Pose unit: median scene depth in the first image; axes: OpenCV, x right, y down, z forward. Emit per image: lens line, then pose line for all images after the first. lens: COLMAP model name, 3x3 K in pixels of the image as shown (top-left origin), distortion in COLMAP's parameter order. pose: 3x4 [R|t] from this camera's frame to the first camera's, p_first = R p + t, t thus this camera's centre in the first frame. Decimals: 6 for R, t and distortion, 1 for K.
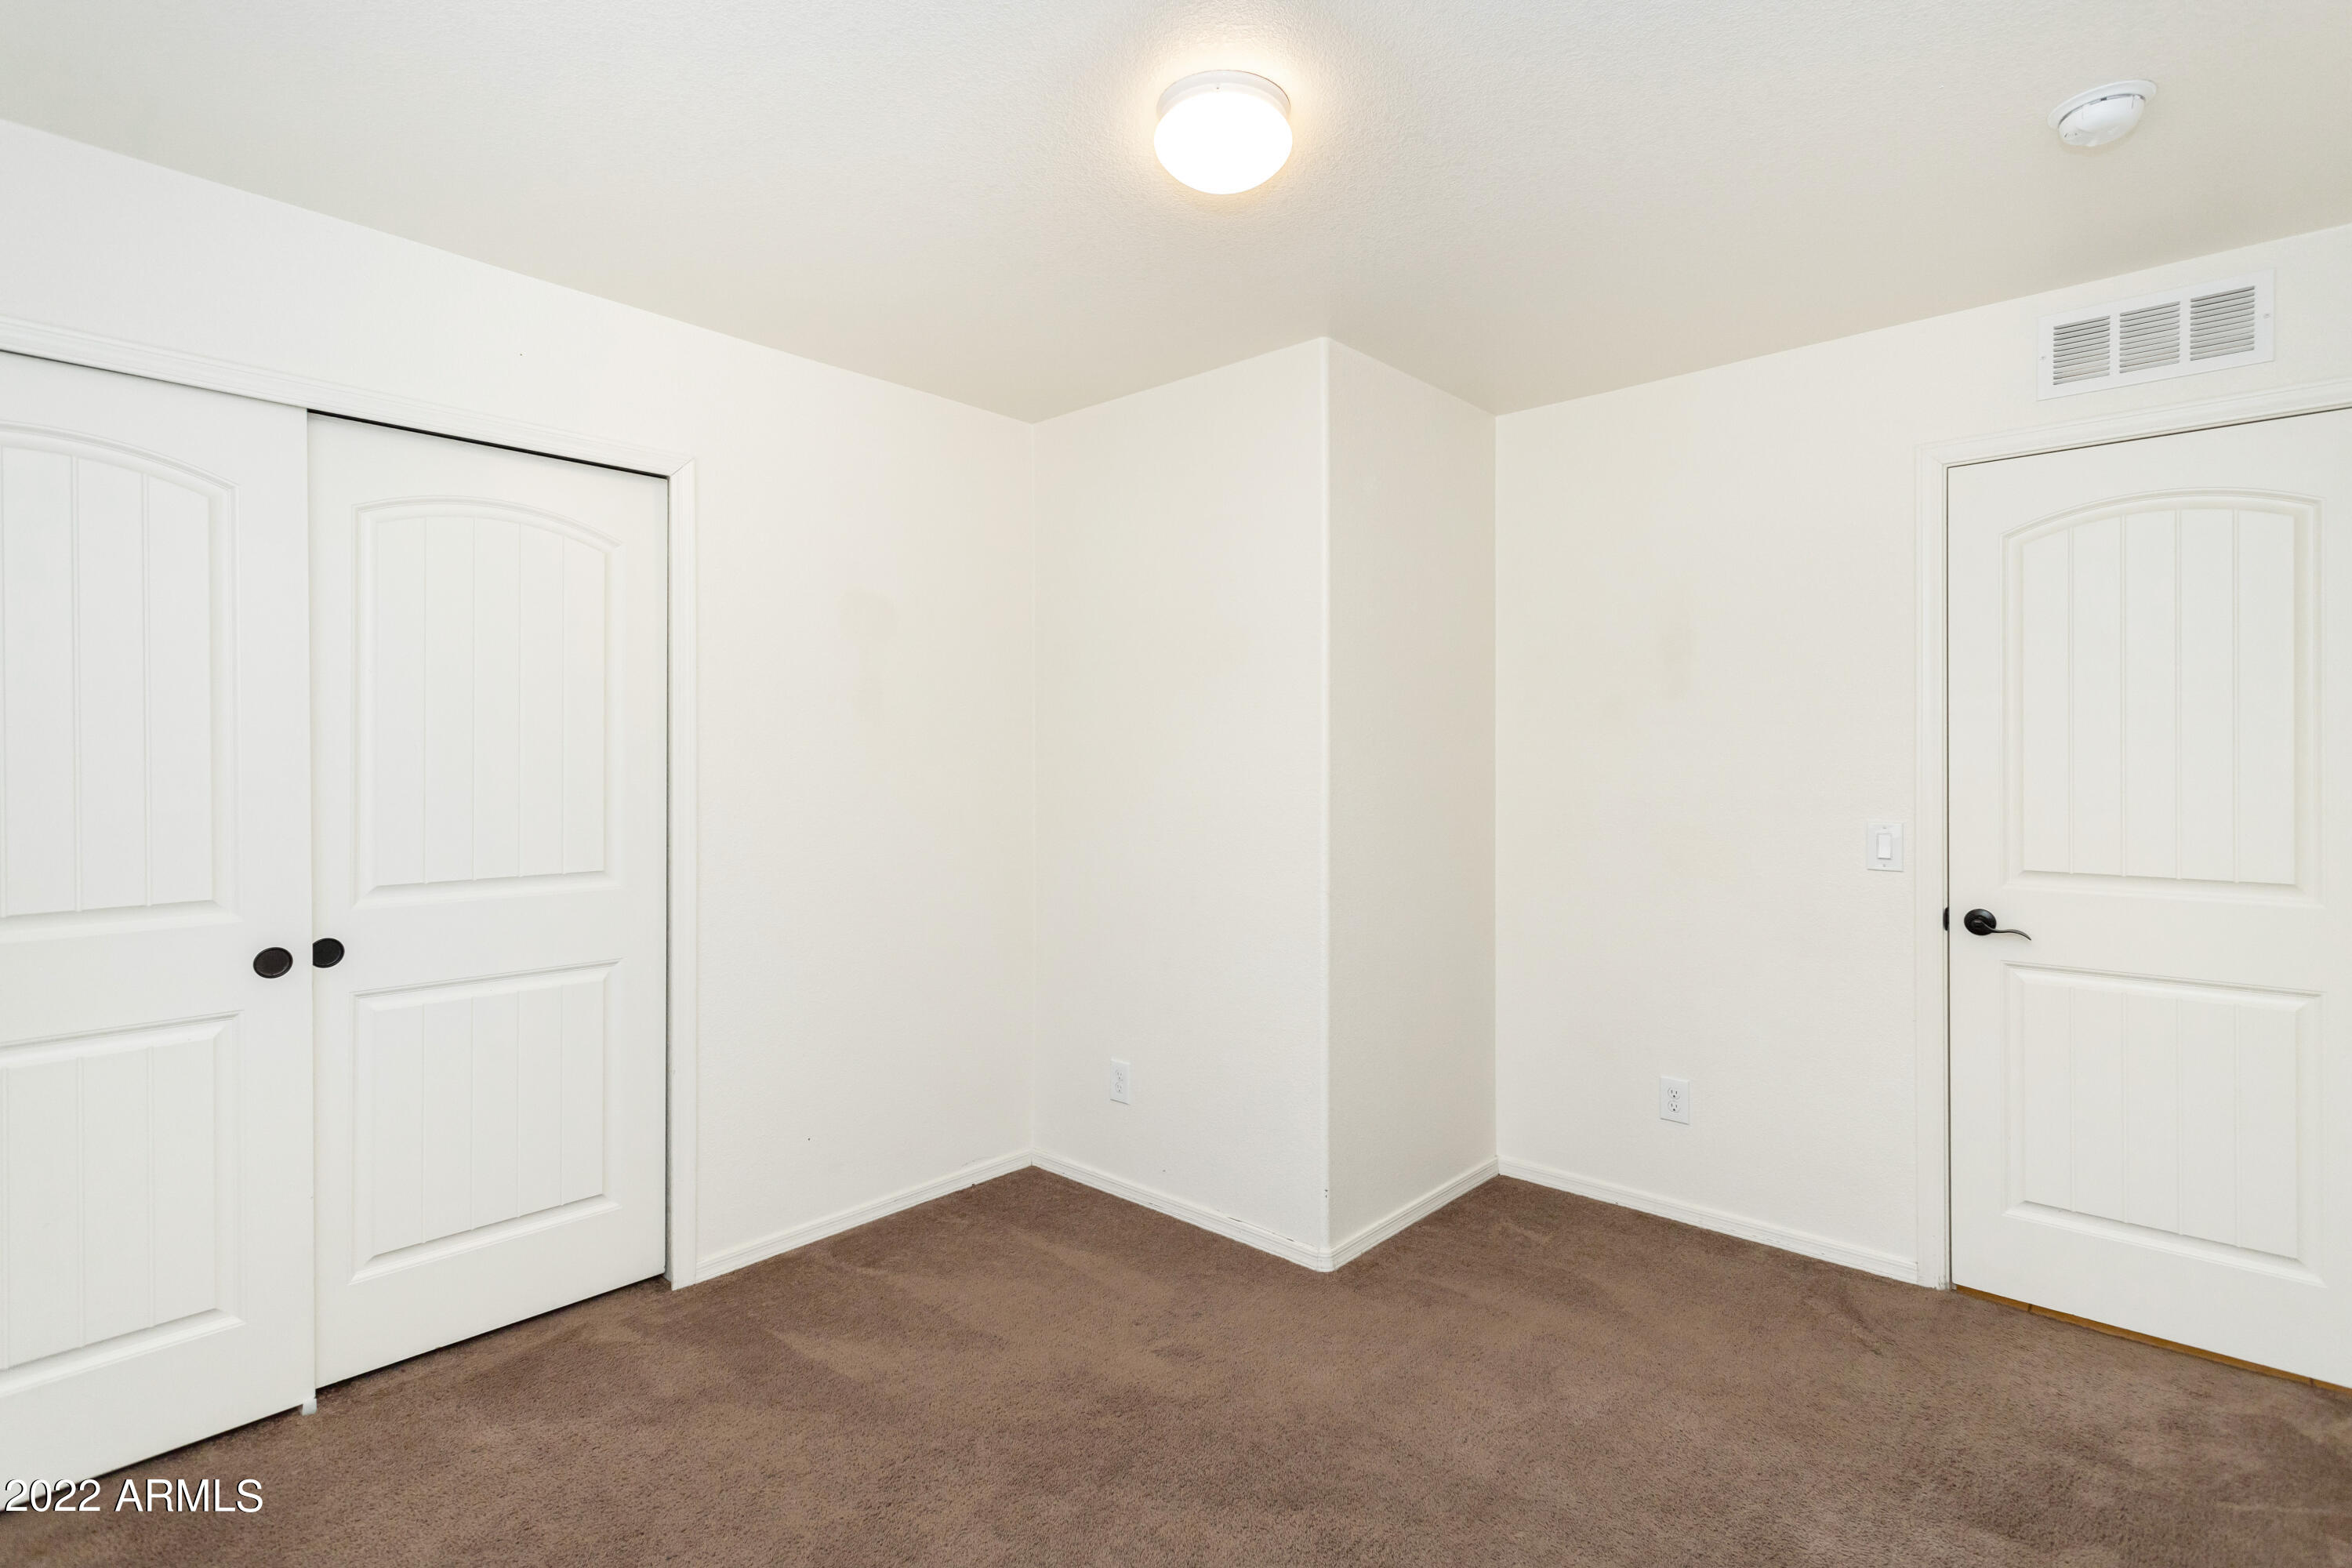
lens RADIAL K [[1113.4, 0, 1189.0], [0, 1113.4, 770.7], [0, 0, 1]] dist [0.005806, 0.000617]
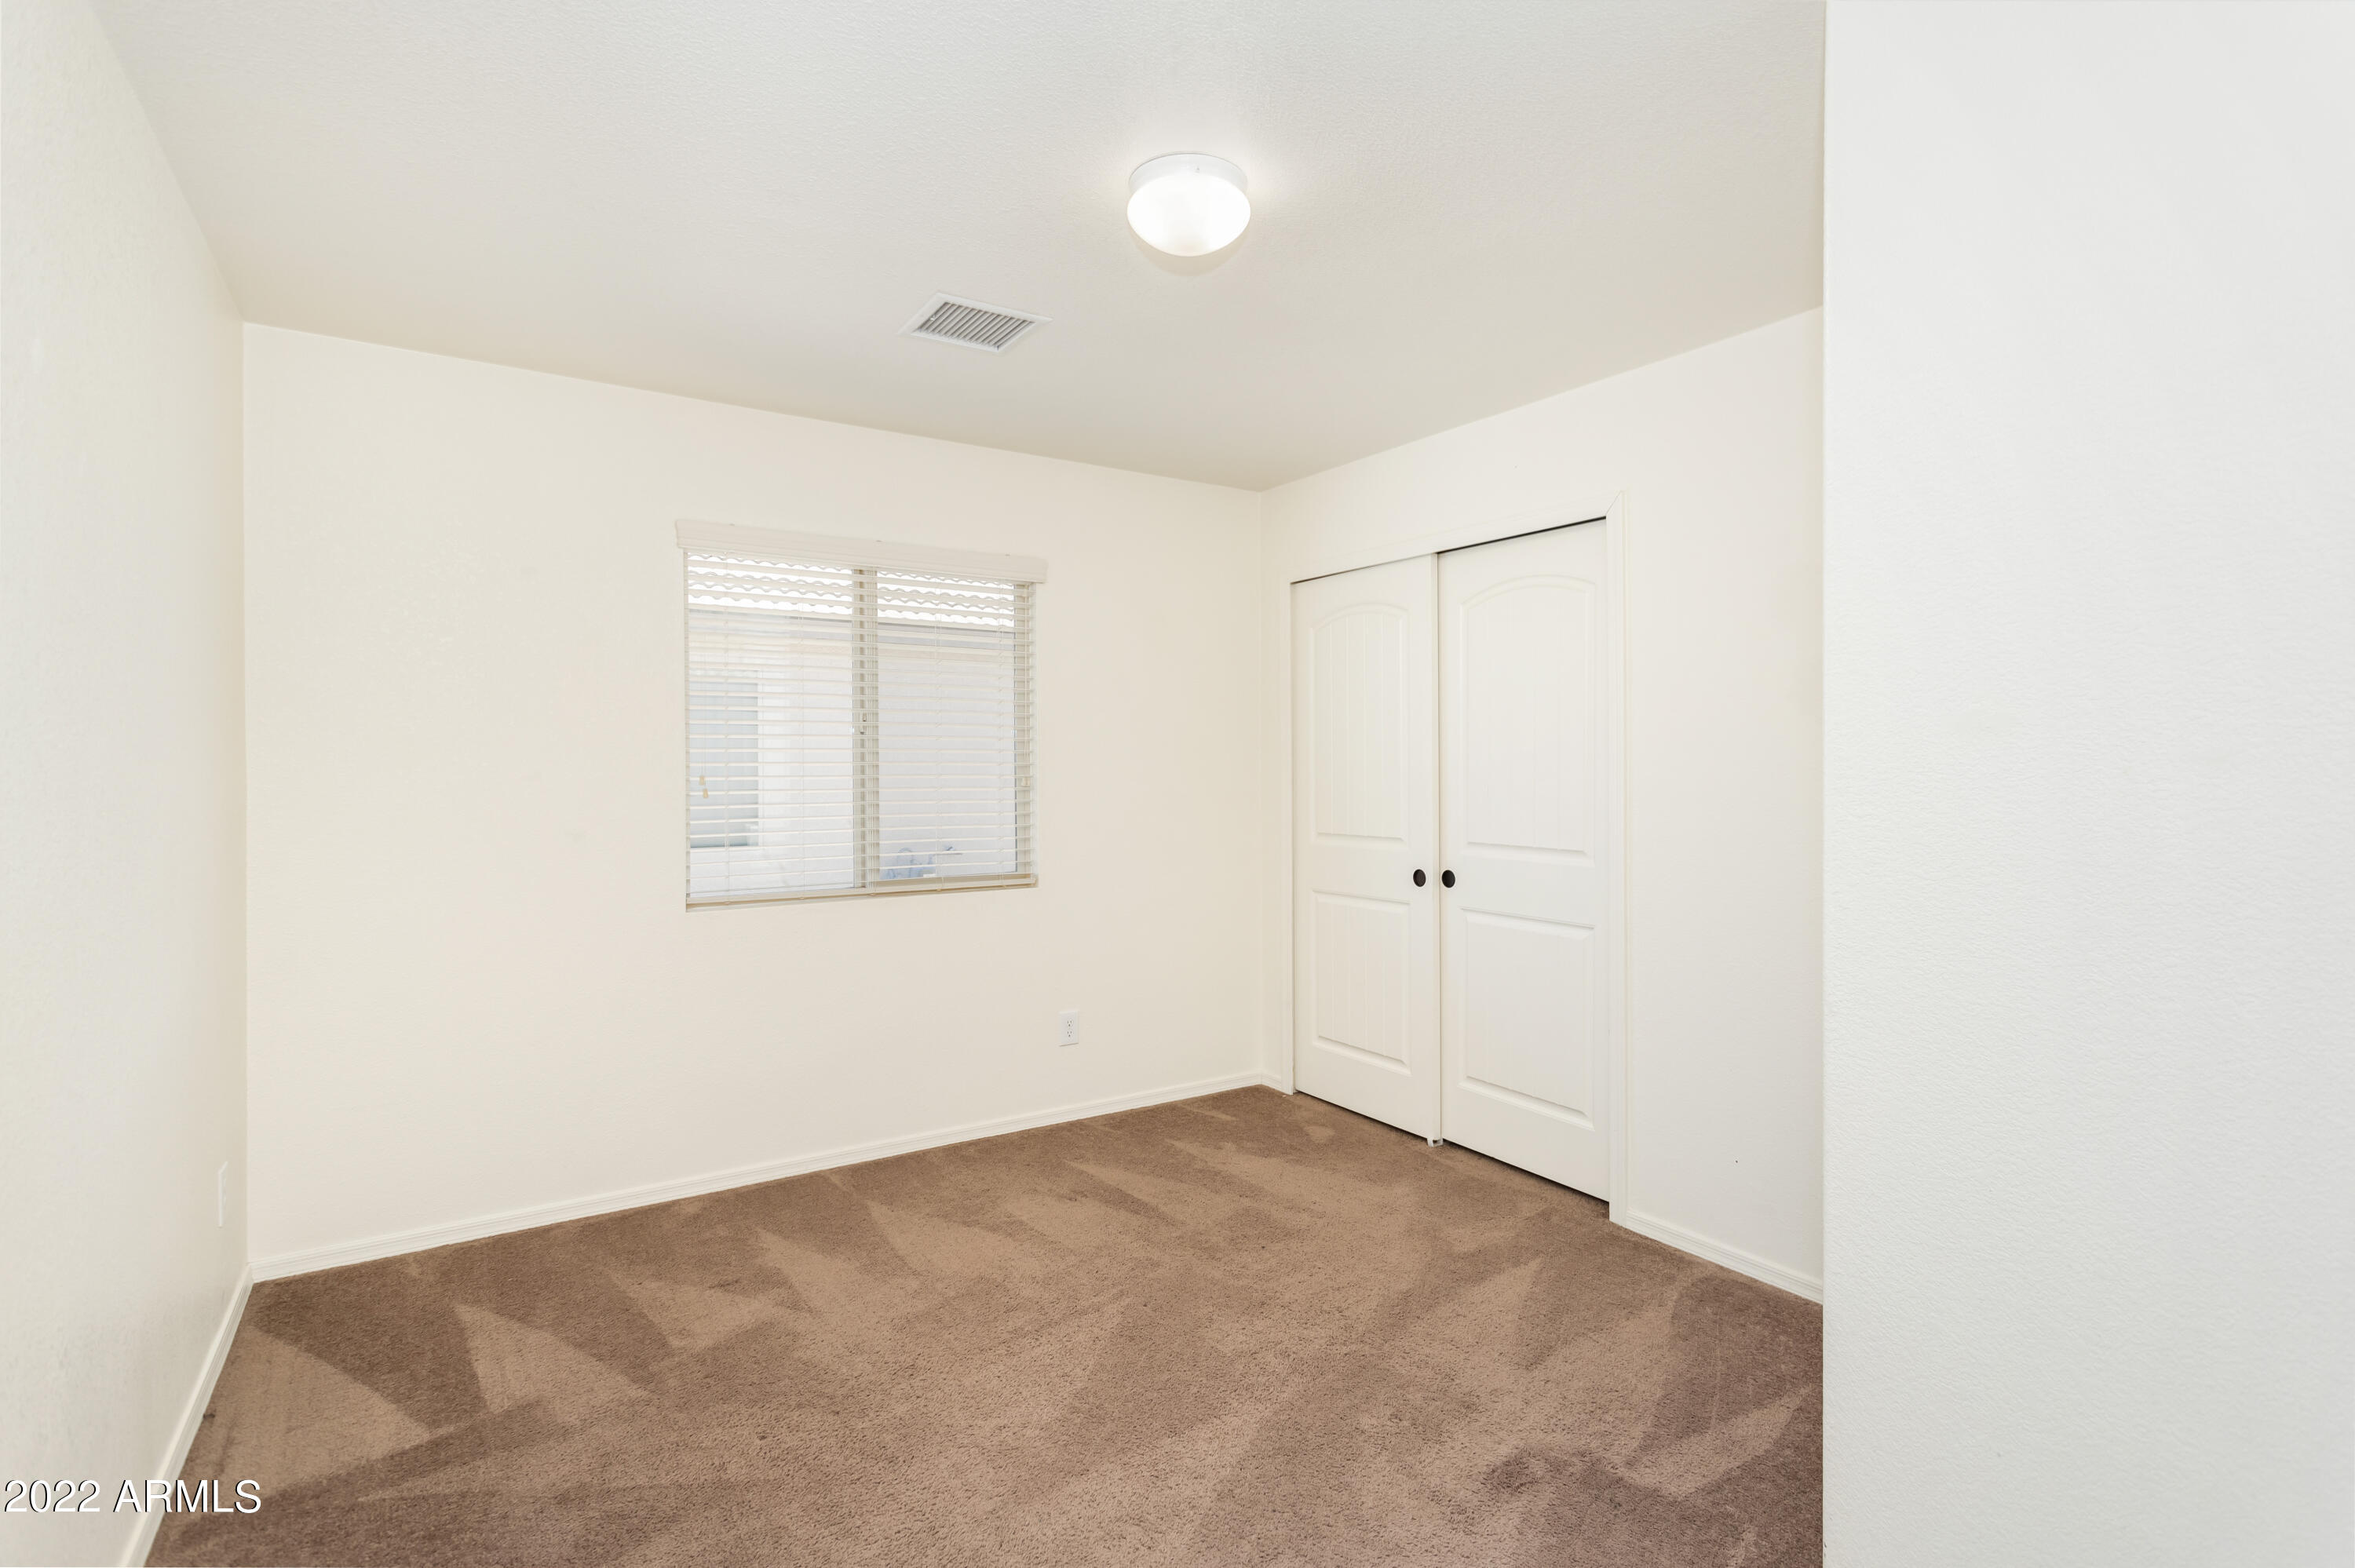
lens RADIAL K [[1114.7, 0, 1190.5], [0, 1114.7, 770.7], [0, 0, 1]] dist [0.005806, 0.000617]
pose [[-0.243962, 0.006692, -0.969762, 0.867851], [-0.007747, 0.999931, 0.008849, -0.007438], [0.969754, 0.009671, -0.243894, 0.981546]]
